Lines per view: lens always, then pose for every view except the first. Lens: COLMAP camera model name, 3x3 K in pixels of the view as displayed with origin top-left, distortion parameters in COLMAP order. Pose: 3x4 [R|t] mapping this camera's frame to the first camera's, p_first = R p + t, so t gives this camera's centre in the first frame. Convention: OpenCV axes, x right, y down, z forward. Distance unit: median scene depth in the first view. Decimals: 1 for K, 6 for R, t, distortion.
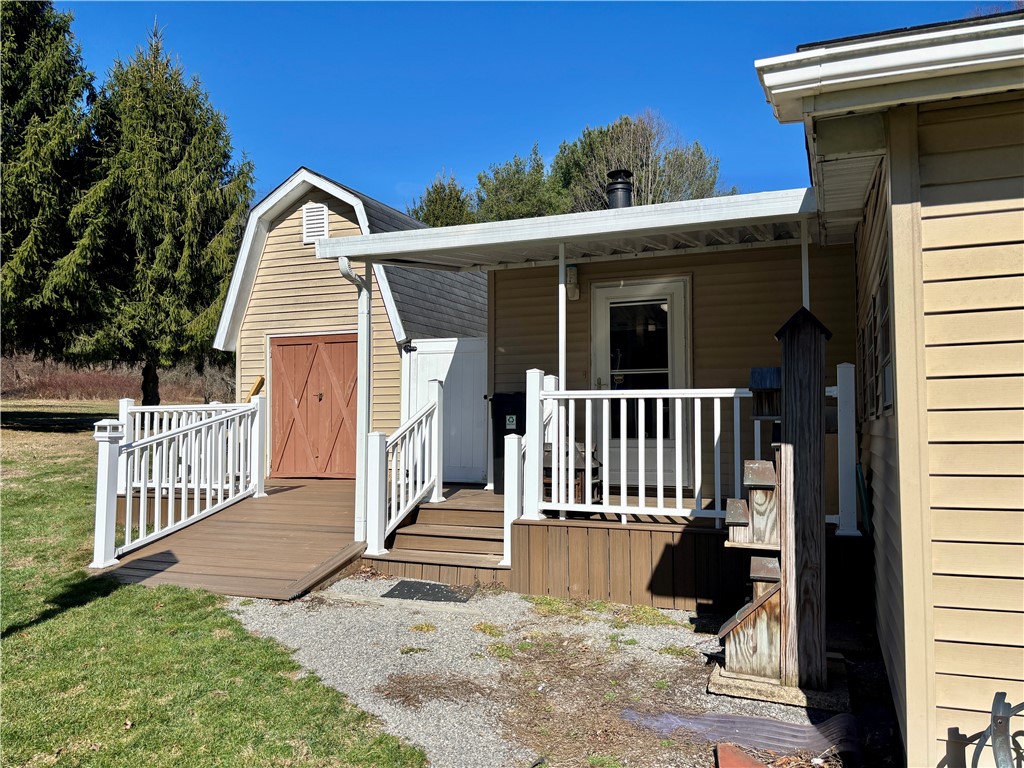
lens RADIAL K [[772.4, 0, 519.1], [0, 772.4, 387.2], [0, 0, 1]] dist [0.008001, -0.023068]
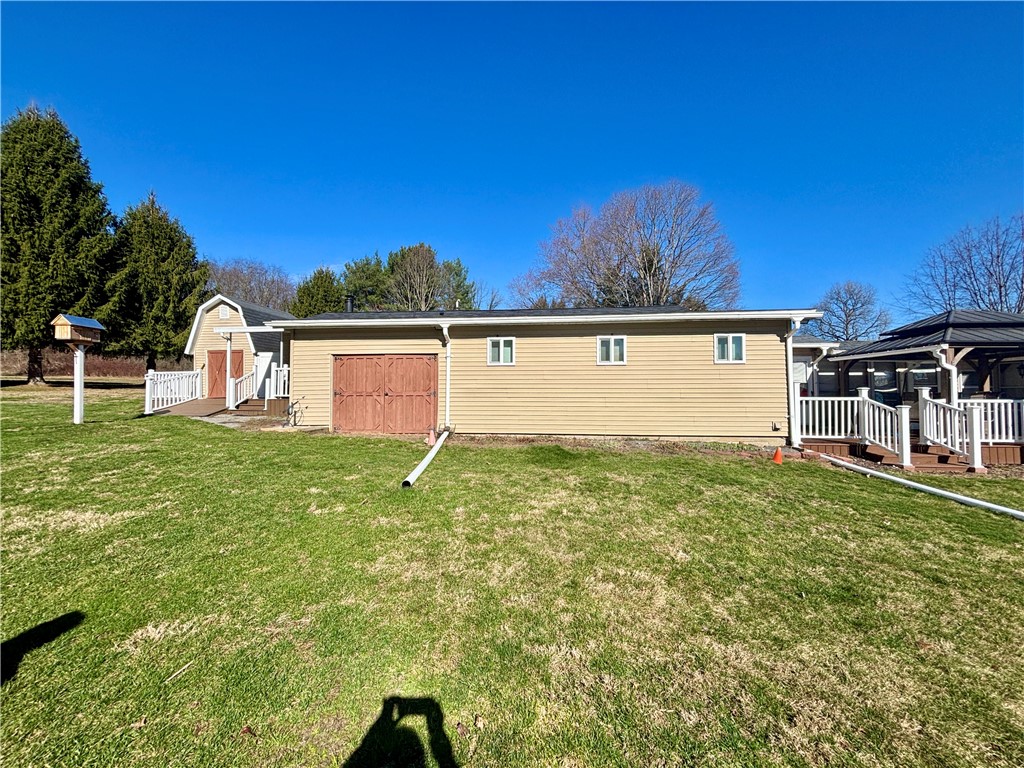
lens RADIAL K [[411.6, 0, 507.5], [0, 411.6, 385.8], [0, 0, 1]] dist [-0.003995, 0.001510]
pose [[0.961041, 0.004442, 0.276369, 0.152247], [-0.012249, 0.999573, 0.026528, 0.006774], [-0.276133, -0.028880, 0.960685, -0.361046]]
